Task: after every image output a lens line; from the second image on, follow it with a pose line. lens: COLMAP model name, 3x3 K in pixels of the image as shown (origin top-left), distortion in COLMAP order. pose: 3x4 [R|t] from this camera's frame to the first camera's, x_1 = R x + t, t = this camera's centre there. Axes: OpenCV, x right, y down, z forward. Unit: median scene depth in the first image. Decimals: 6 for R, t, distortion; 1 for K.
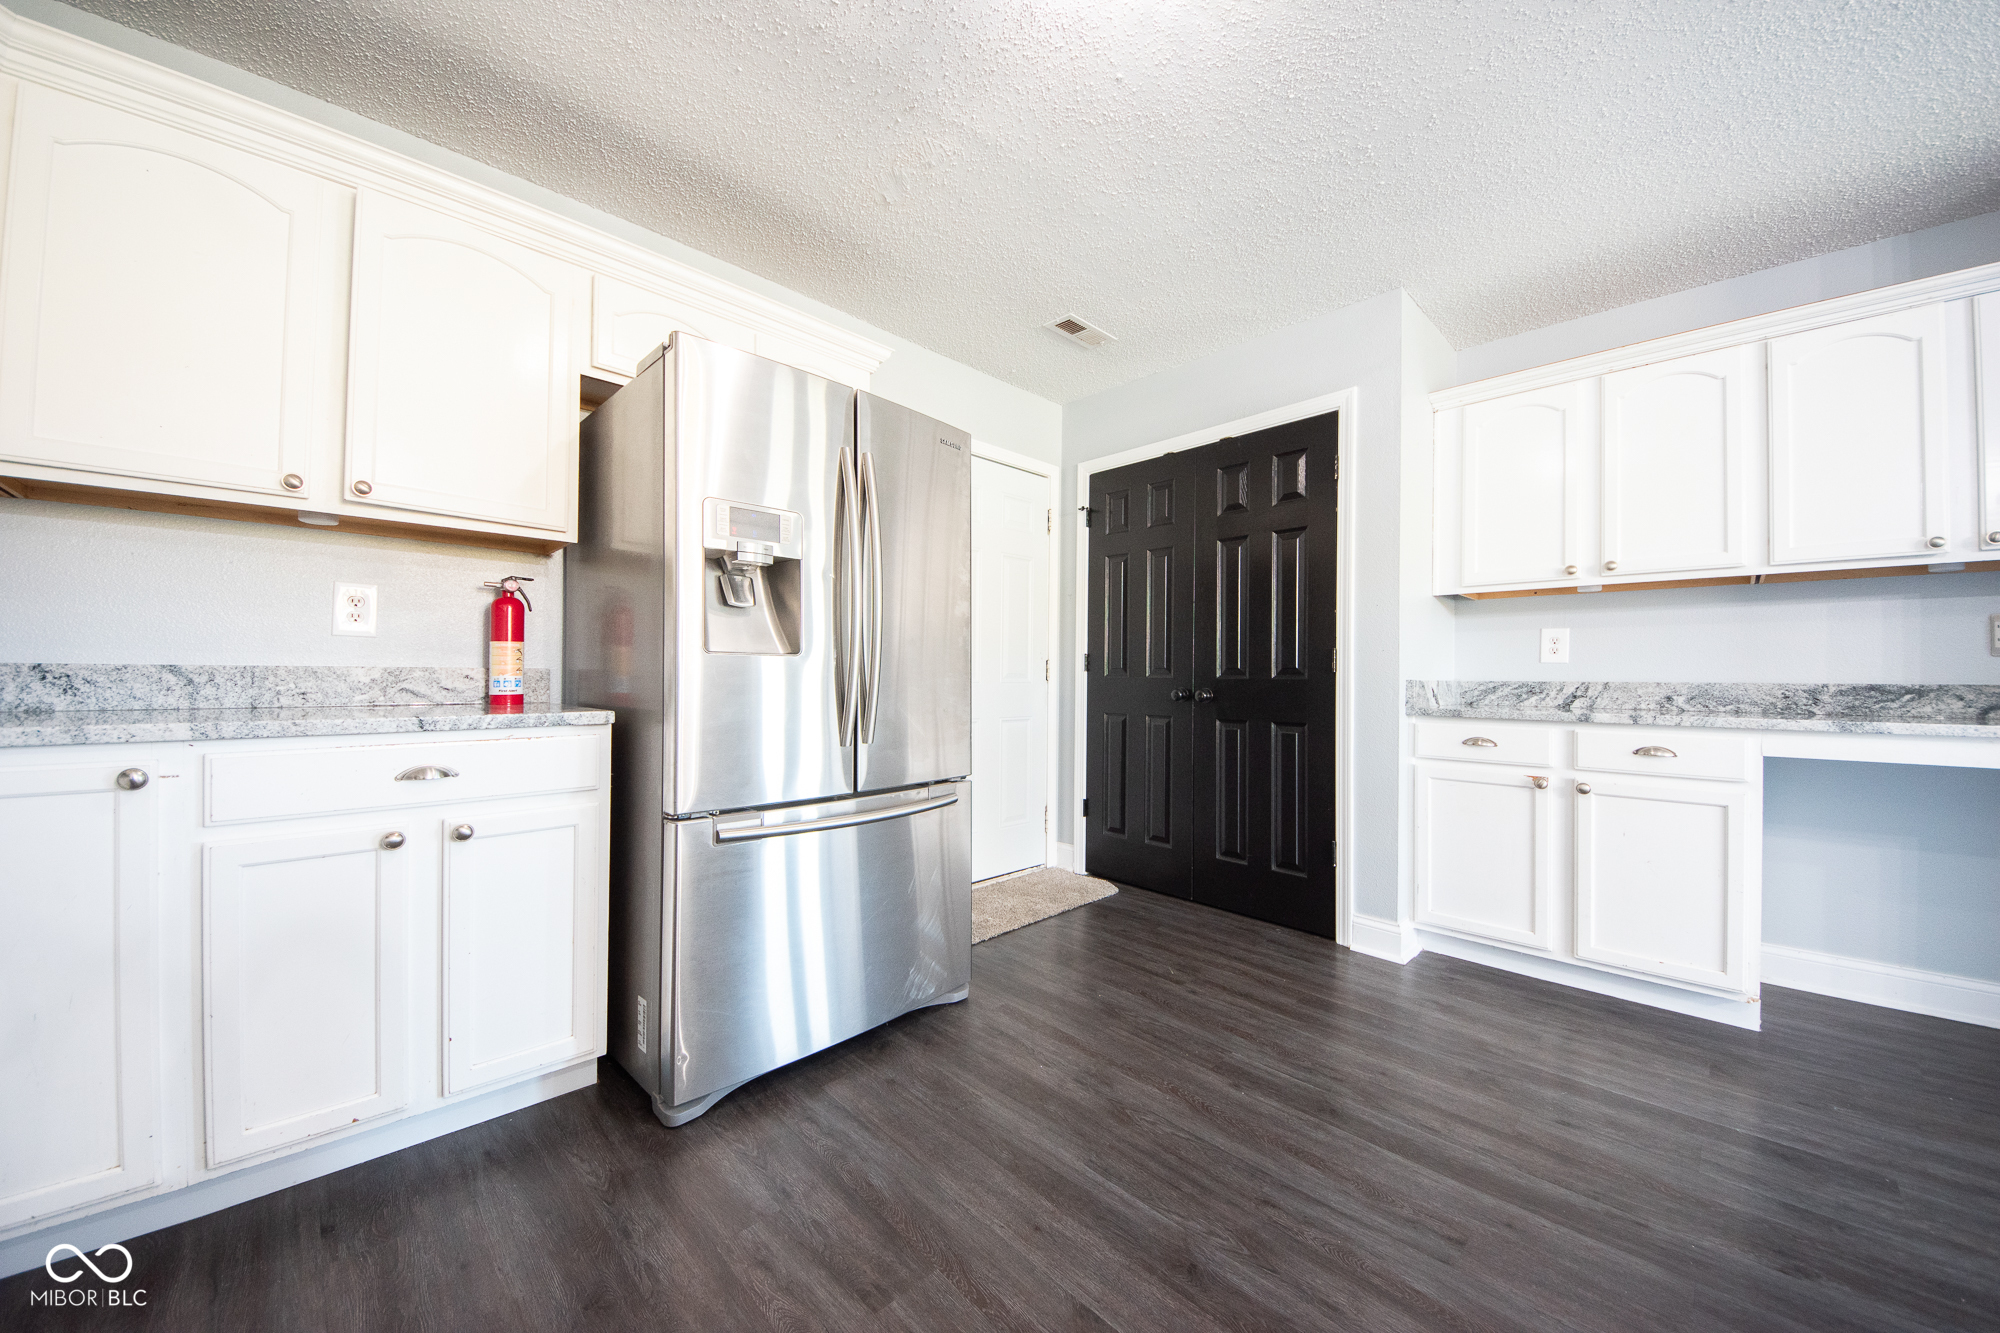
lens RADIAL K [[720.2, 0, 987.0], [0, 720.2, 669.2], [0, 0, 1]] dist [-0.003219, -0.000615]
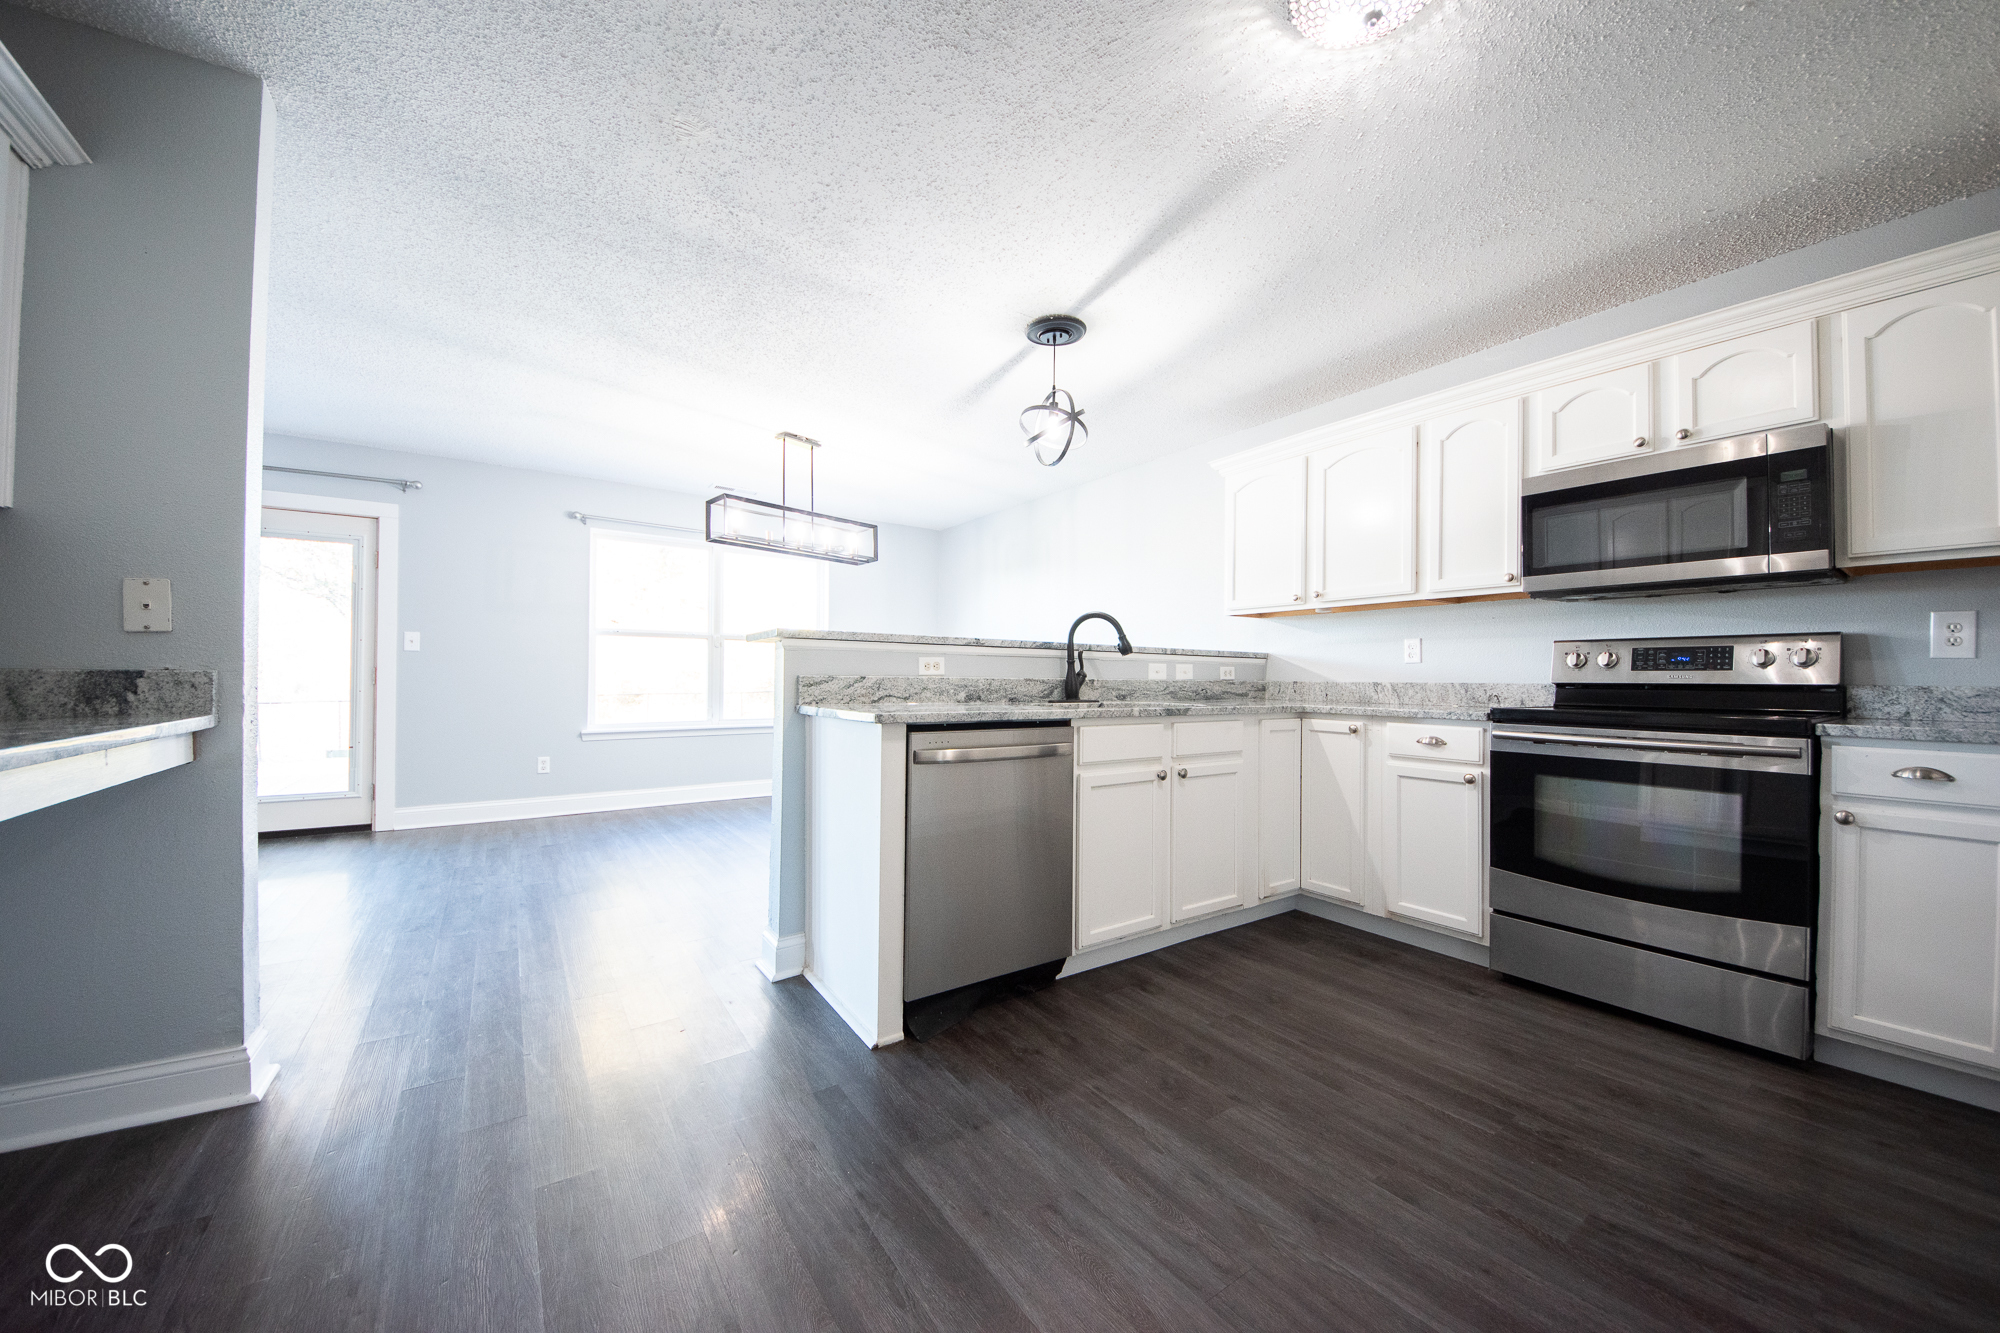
lens RADIAL K [[720.2, 0, 1008.8], [0, 720.2, 663.4], [0, 0, 1]] dist [-0.003219, -0.000615]
pose [[-0.990319, -0.009333, 0.138499, 0.571283], [-0.011576, 0.999814, -0.015399, 0.013259], [-0.138330, -0.016853, -0.990243, 2.042806]]
